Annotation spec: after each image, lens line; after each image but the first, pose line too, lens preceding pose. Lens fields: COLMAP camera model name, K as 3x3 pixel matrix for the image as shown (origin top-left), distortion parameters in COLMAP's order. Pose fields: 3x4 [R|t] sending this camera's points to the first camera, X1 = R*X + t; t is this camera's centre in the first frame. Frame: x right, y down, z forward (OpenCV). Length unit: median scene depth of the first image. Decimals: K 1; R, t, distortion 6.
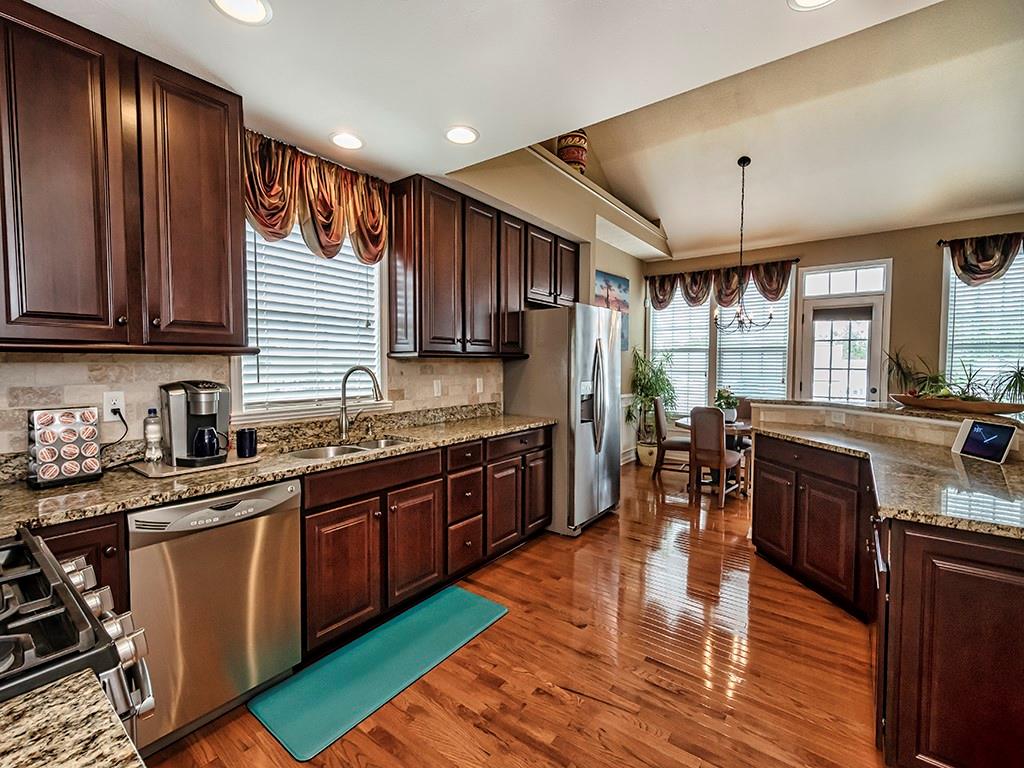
lens RADIAL K [[444.3, 0, 512.0], [0, 444.3, 384.0], [0, 0, 1]] dist [-0.000119, -0.000542]
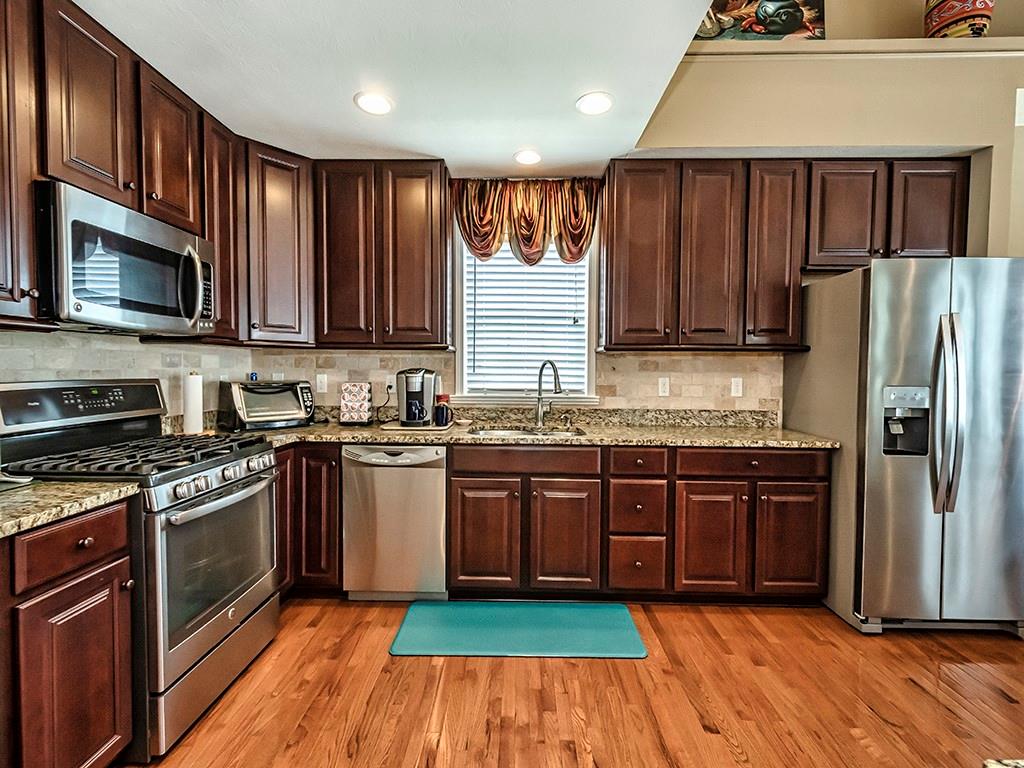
lens RADIAL K [[444.3, 0, 512.0], [0, 444.3, 384.0], [0, 0, 1]] dist [-0.000119, -0.000542]
pose [[0.585559, 0.031444, -0.810020, 0.455836], [-0.044799, 0.998976, 0.006394, 0.014028], [0.809391, 0.032544, 0.586368, 0.284848]]
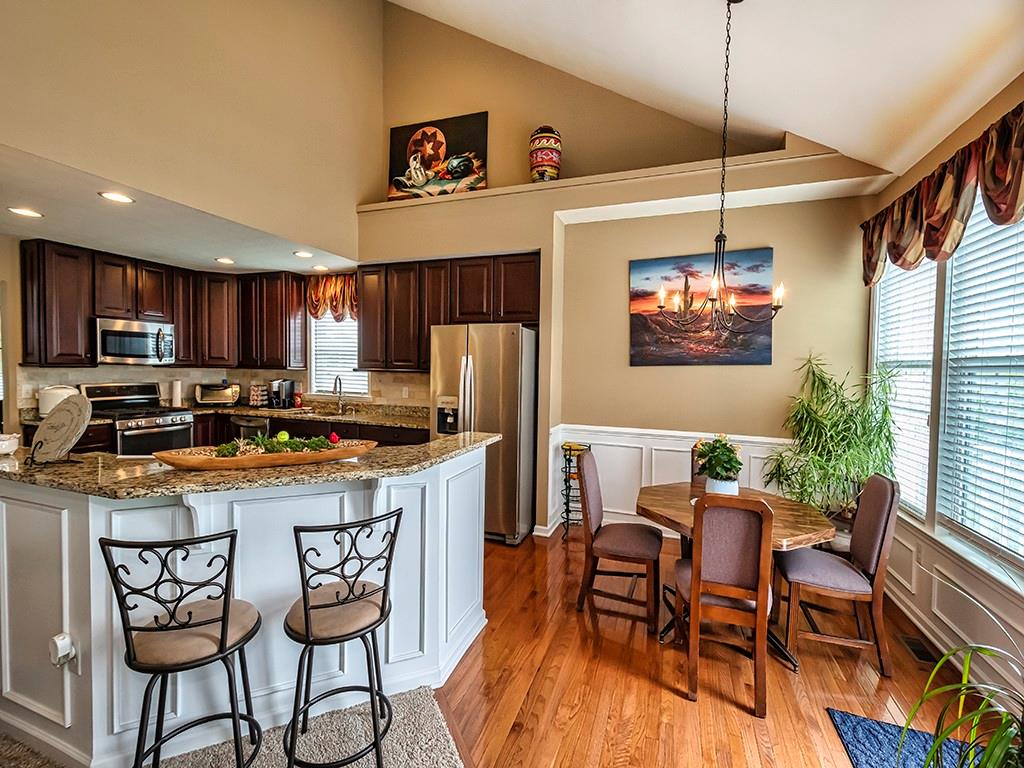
lens RADIAL K [[445.5, 0, 504.8], [0, 445.5, 383.1], [0, 0, 1]] dist [0.011199, -0.000186]
pose [[0.289599, 0.039270, -0.956342, 1.653285], [-0.062772, 0.997786, 0.021963, -0.092107], [0.955087, 0.053671, 0.291423, 1.073903]]
